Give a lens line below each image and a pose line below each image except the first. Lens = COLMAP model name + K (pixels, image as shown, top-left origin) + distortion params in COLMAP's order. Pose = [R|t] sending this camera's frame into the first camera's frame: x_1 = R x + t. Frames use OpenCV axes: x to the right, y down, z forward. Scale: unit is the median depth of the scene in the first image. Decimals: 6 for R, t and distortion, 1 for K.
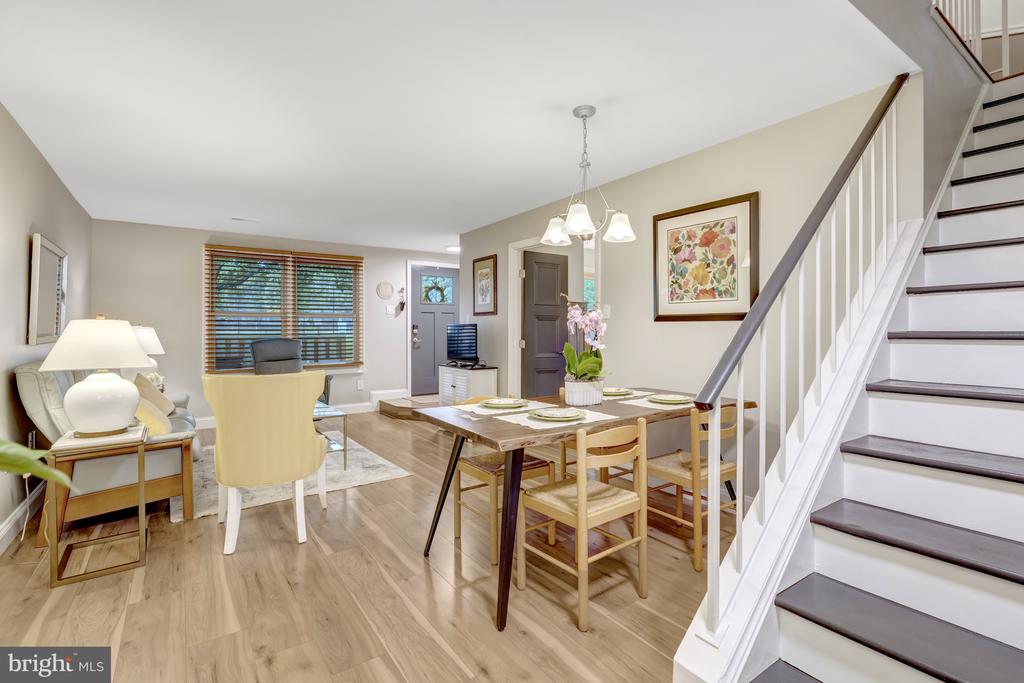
lens RADIAL K [[470.2, 0, 512.8], [0, 470.2, 326.5], [0, 0, 1]] dist [-0.000270, 0.000227]
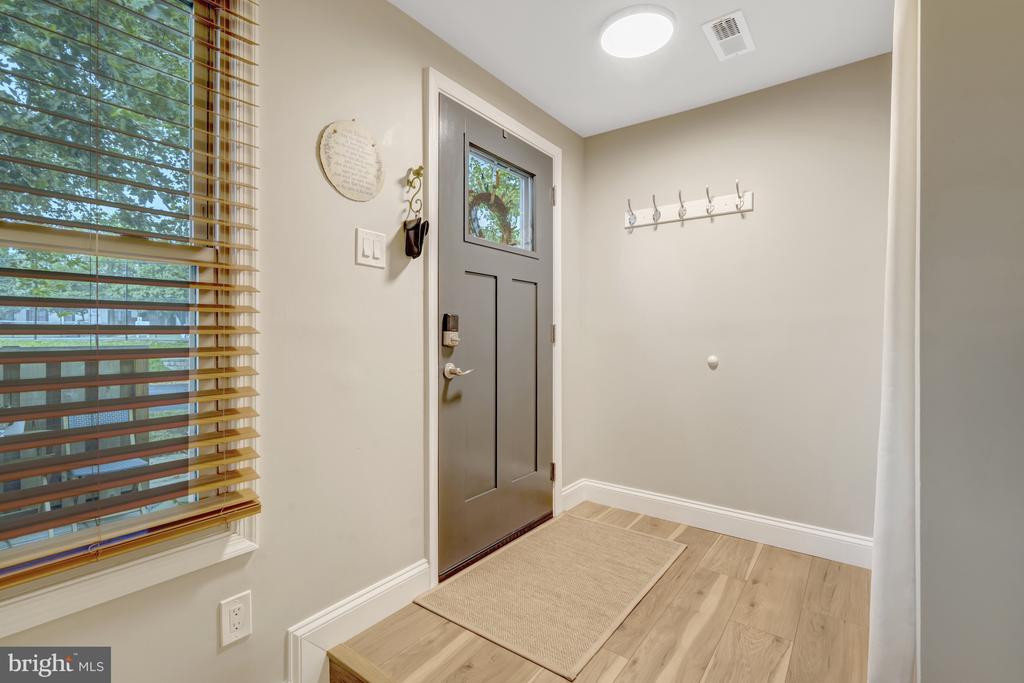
lens RADIAL K [[467.0, 0, 515.3], [0, 467.0, 335.5], [0, 0, 1]] dist [-0.000459, 0.000190]
pose [[0.949063, 0.002786, 0.315074, -0.259194], [-0.004457, 0.999980, 0.004584, 0.007368], [-0.315055, -0.005755, 0.949056, 0.734347]]
